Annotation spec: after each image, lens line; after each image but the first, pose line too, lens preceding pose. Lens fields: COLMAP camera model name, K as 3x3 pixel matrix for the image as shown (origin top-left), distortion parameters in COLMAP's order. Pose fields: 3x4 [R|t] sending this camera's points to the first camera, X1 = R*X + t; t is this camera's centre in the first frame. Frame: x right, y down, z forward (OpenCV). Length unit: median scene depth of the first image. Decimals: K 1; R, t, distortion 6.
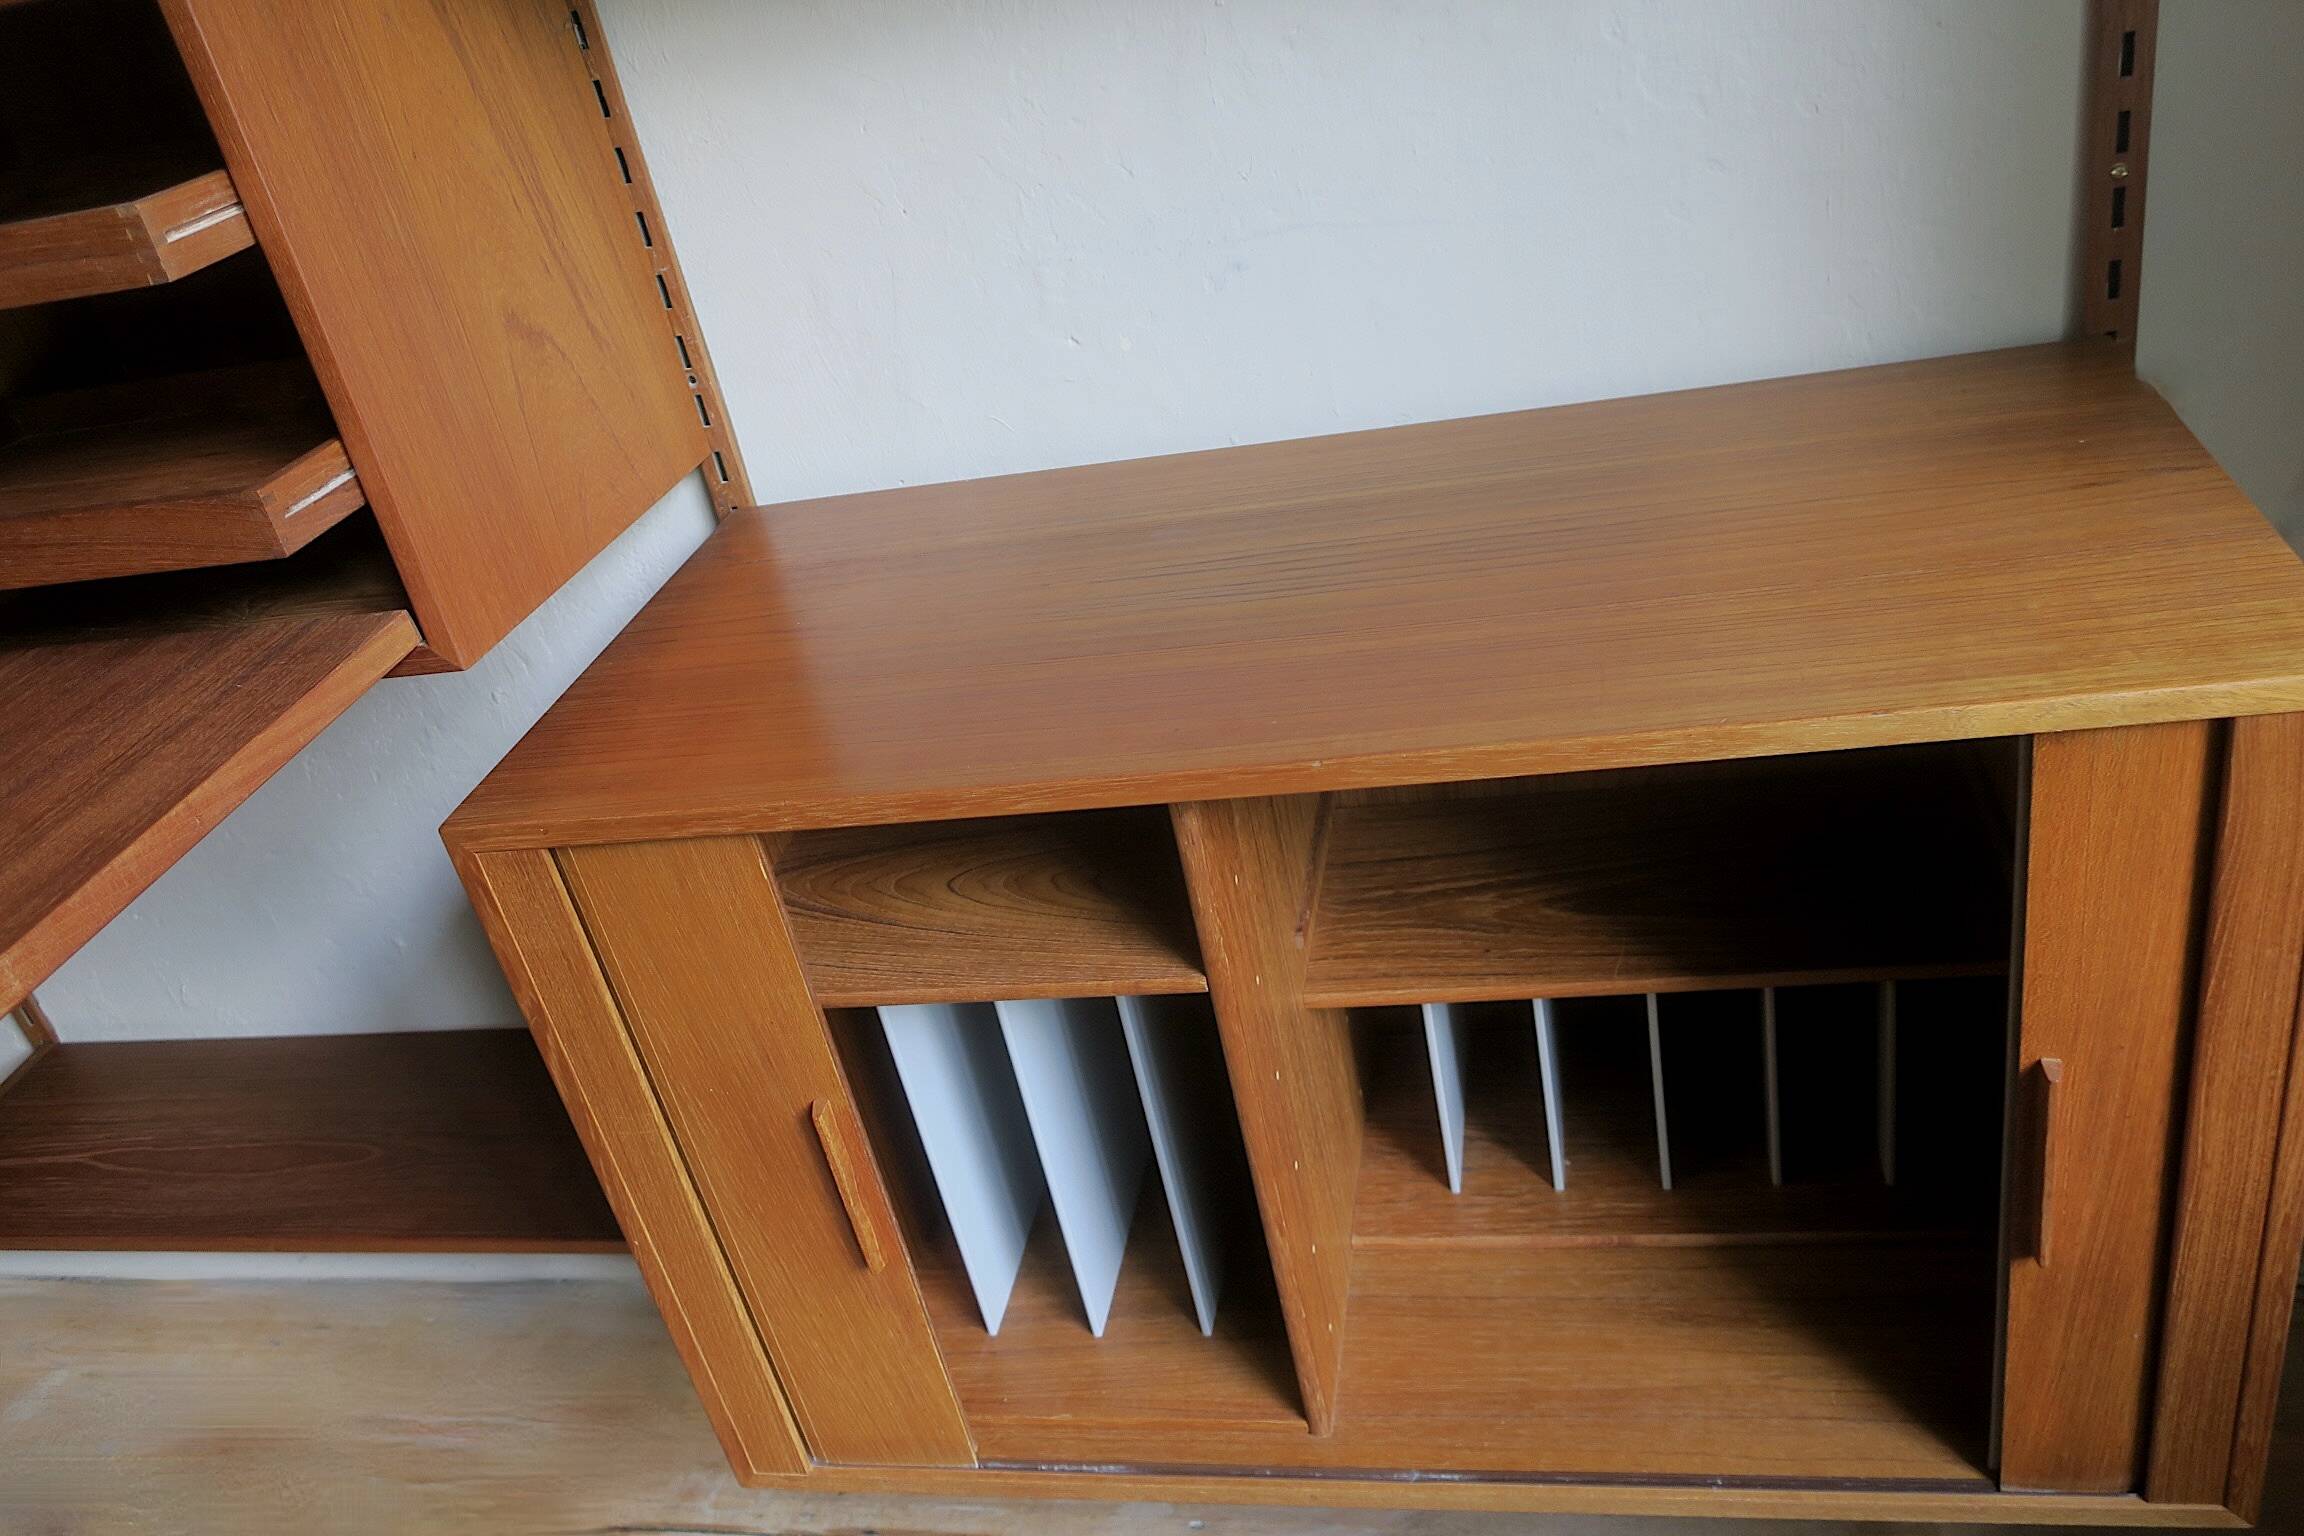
lens RADIAL K [[1802.1, 0, 1152.0], [0, 1802.1, 768.0], [0, 0, 1]] dist [0.005307, 0.002960]
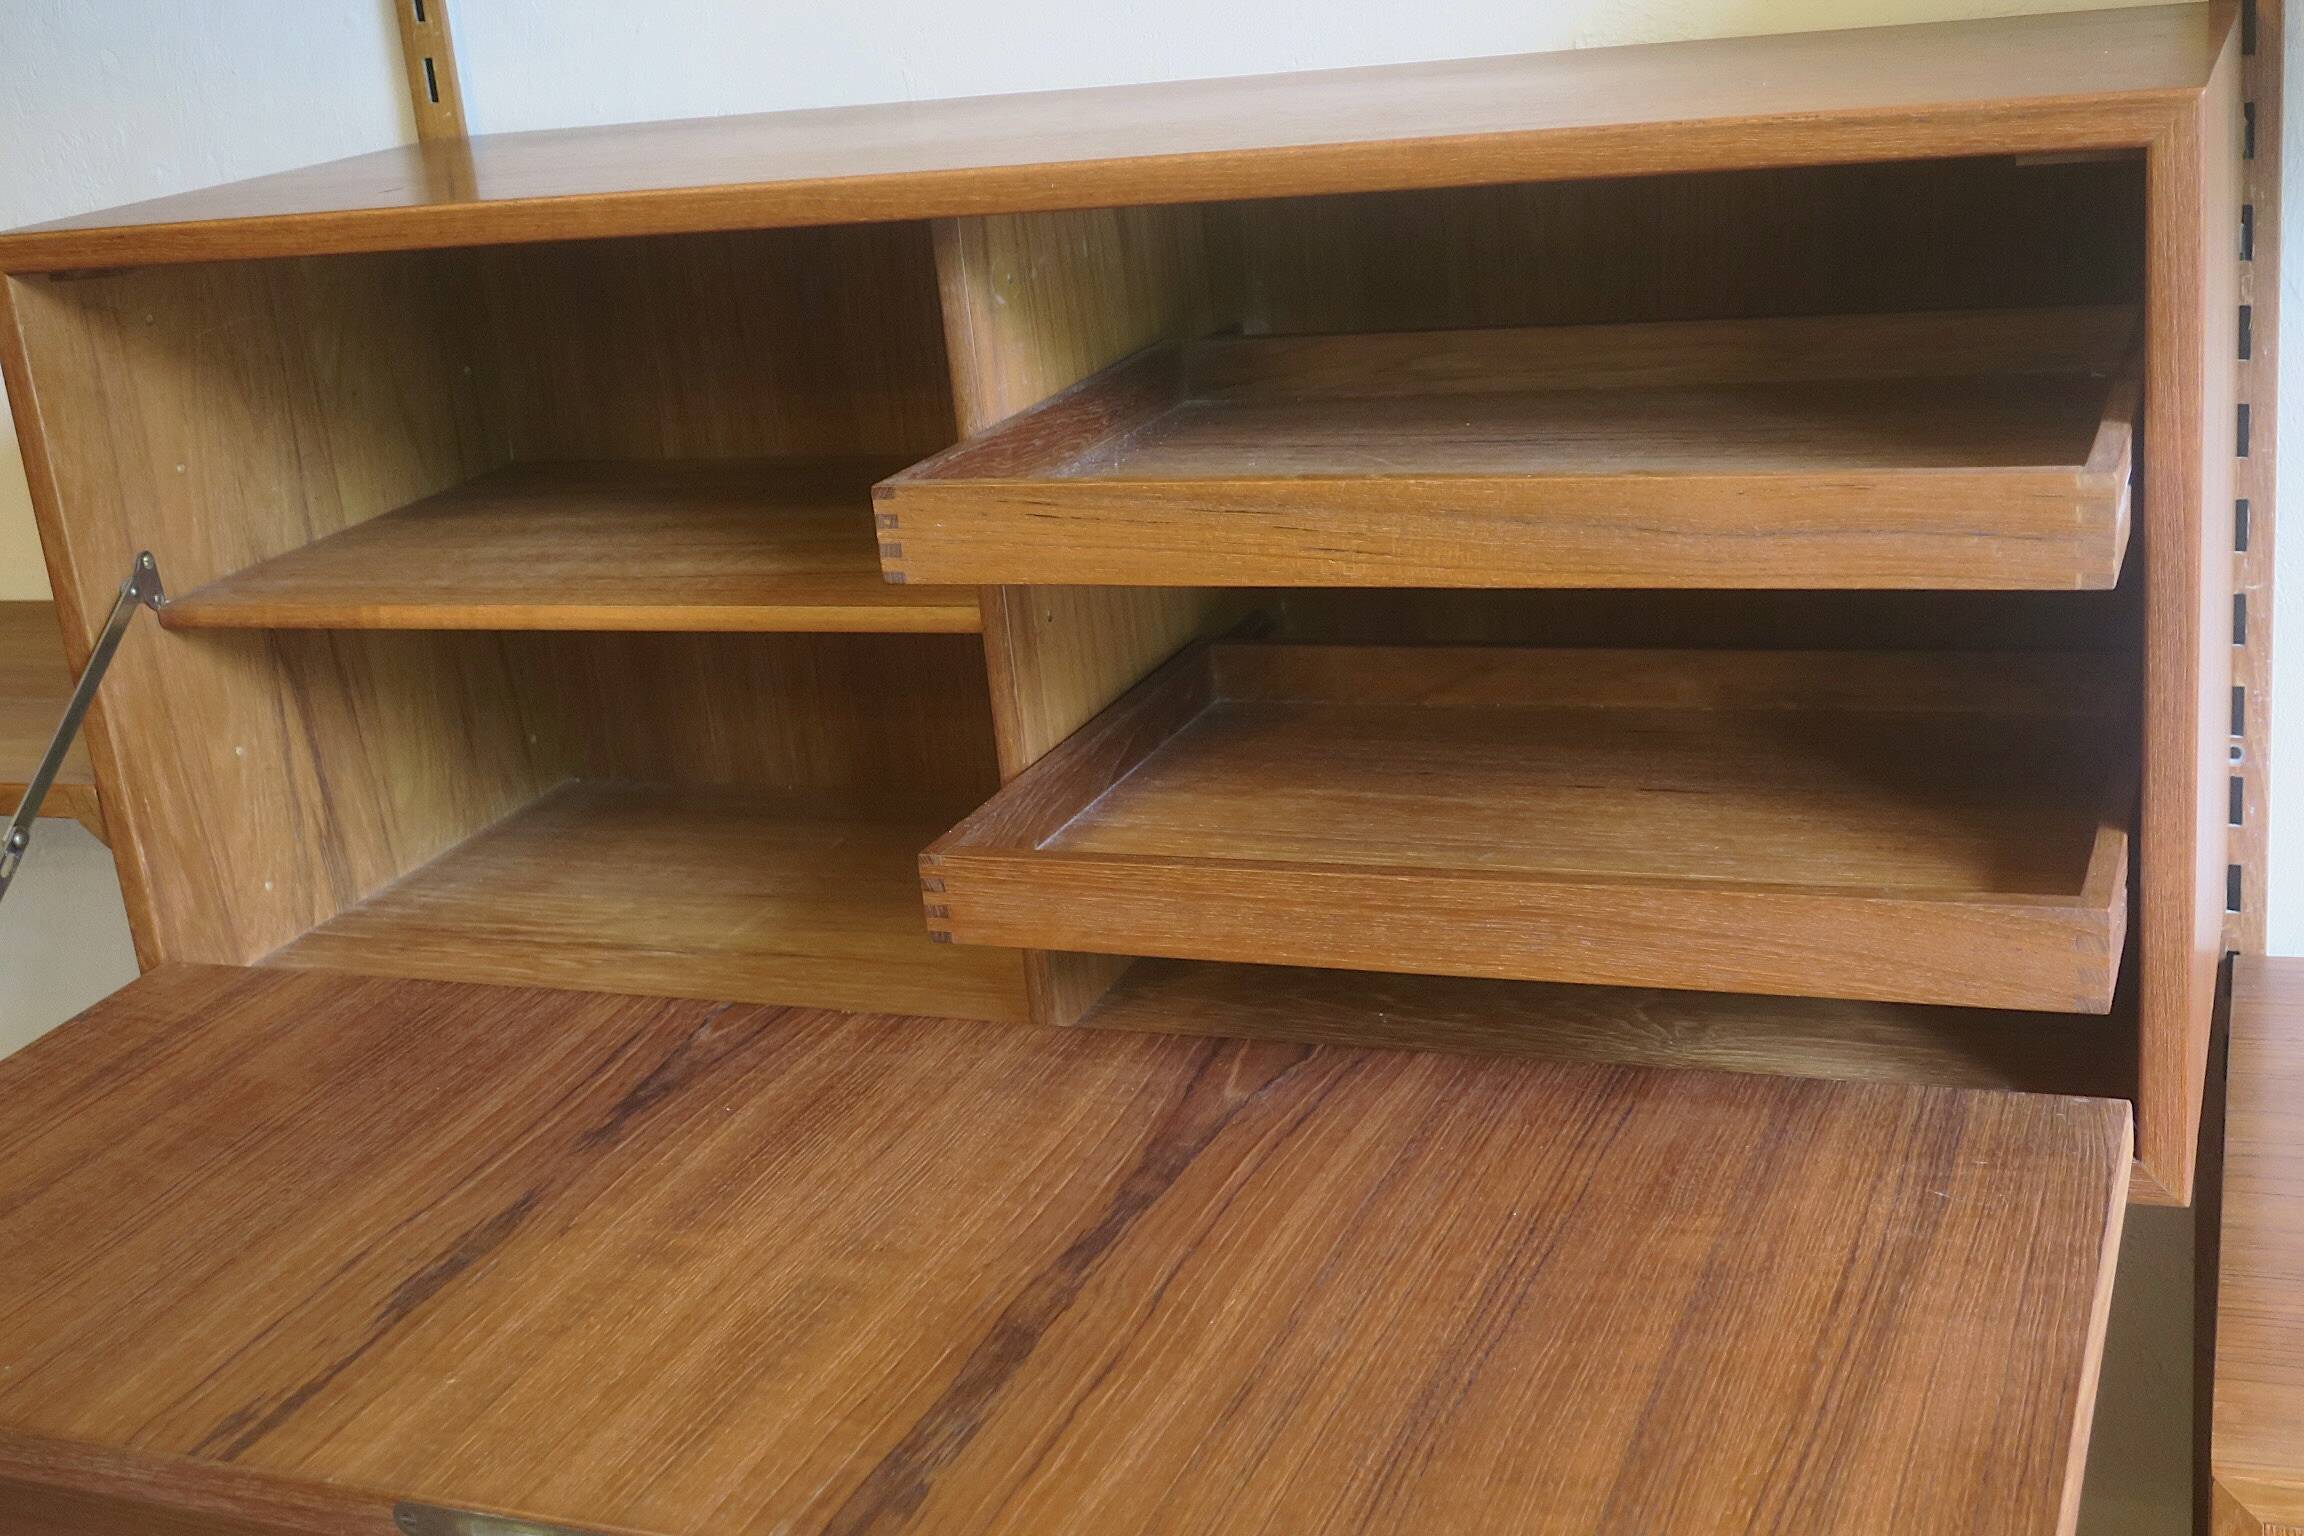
lens RADIAL K [[2744.9, 0, 1152.0], [0, 2744.9, 768.0], [0, 0, 1]] dist [-0.006718, 0.013298]
pose [[0.978243, 0.141691, -0.151540, -0.555207], [-0.164602, 0.974701, -0.151211, -0.000071], [0.126281, 0.172865, 0.976817, 0.002338]]
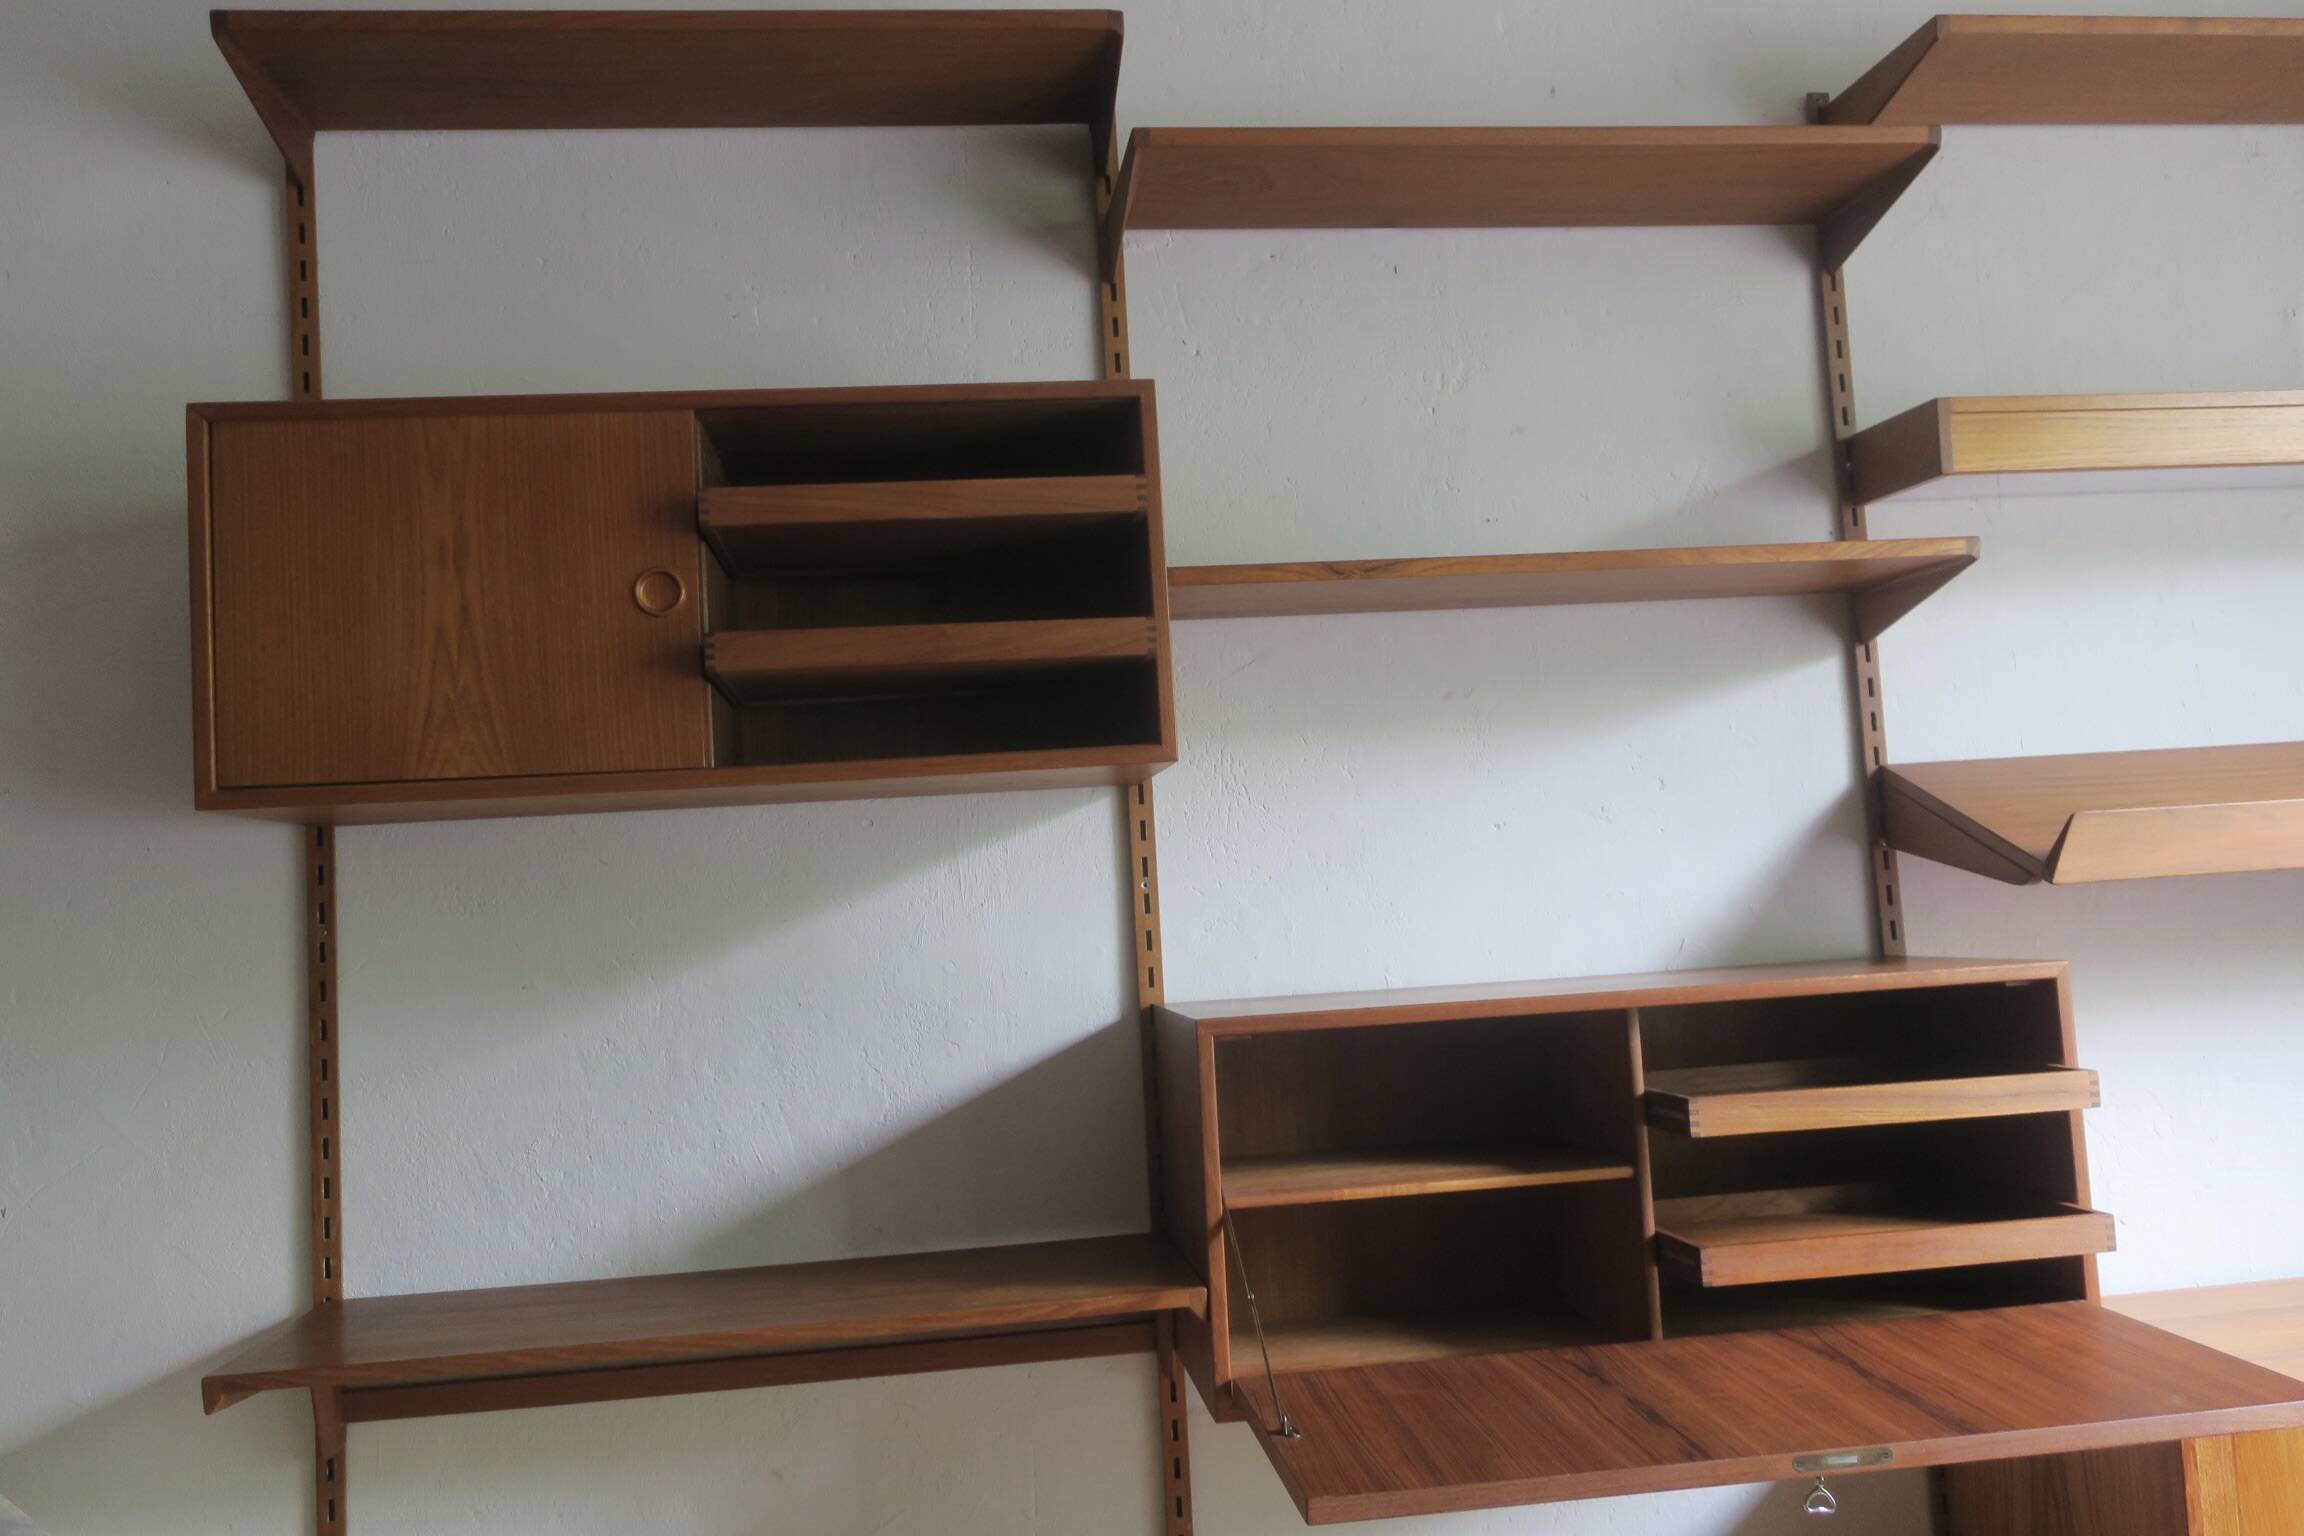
lens RADIAL K [[1830.9, 0, 1152.0], [0, 1830.9, 768.0], [0, 0, 1]] dist [-0.004099, -0.002185]
pose [[0.941694, 0.158959, 0.296553, -1.752732], [0.046068, 0.812155, -0.581621, 0.461798], [-0.333301, 0.561370, 0.757479, -0.361038]]
